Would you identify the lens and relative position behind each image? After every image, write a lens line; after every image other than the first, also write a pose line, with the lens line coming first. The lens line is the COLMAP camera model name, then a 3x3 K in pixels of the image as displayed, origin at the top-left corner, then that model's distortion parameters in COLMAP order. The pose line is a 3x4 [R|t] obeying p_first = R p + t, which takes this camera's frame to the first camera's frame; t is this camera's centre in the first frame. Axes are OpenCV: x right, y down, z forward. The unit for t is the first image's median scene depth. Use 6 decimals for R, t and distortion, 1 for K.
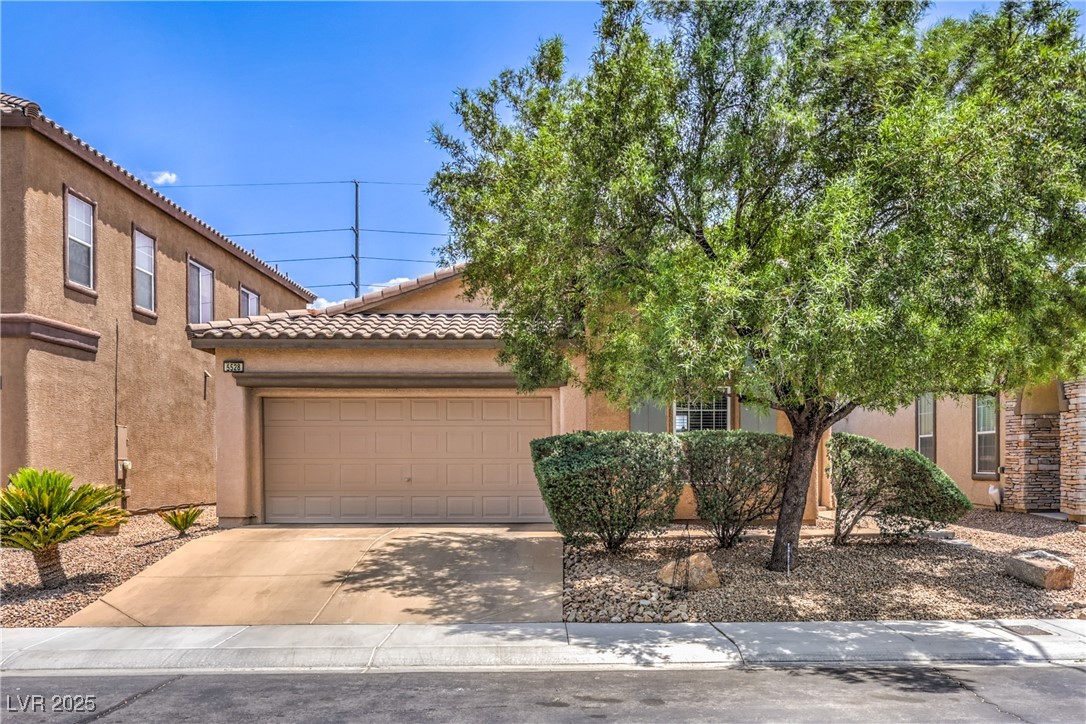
lens RADIAL K [[884.3, 0, 553.1], [0, 884.3, 429.2], [0, 0, 1]] dist [-0.003887, 0.008790]
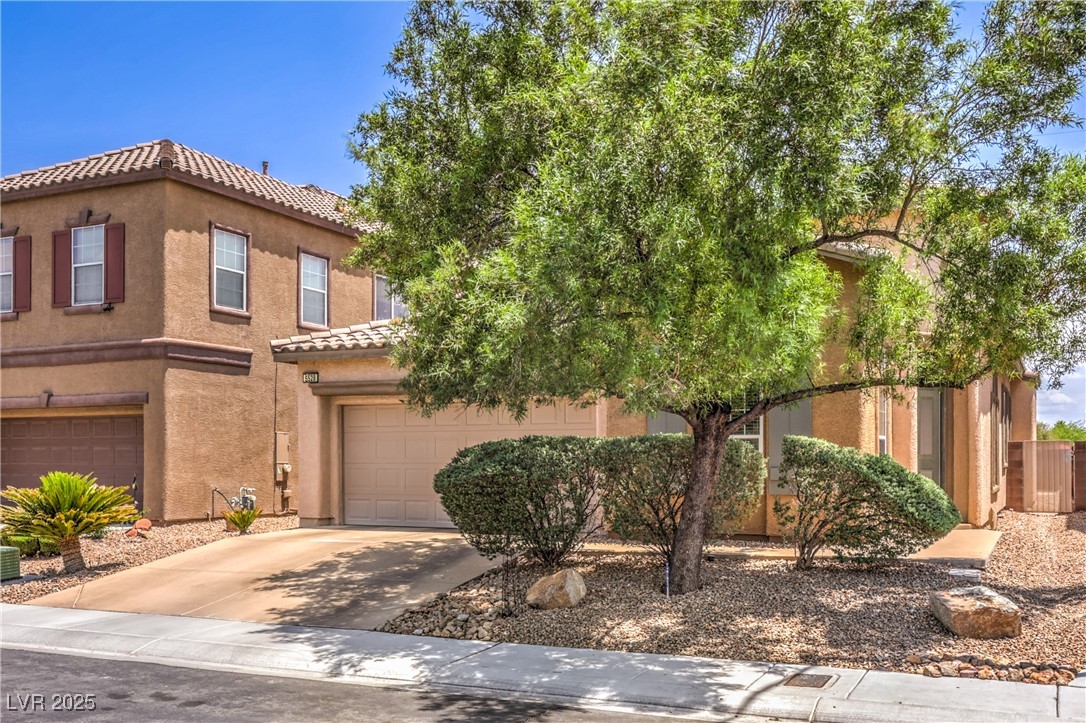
lens RADIAL K [[953.3, 0, 540.2], [0, 953.3, 418.5], [0, 0, 1]] dist [-0.001911, 0.003045]
pose [[0.916659, -0.015872, -0.399354, 0.356503], [0.011970, 0.999853, -0.012262, -0.003502], [0.399490, 0.006460, 0.916715, 0.049603]]
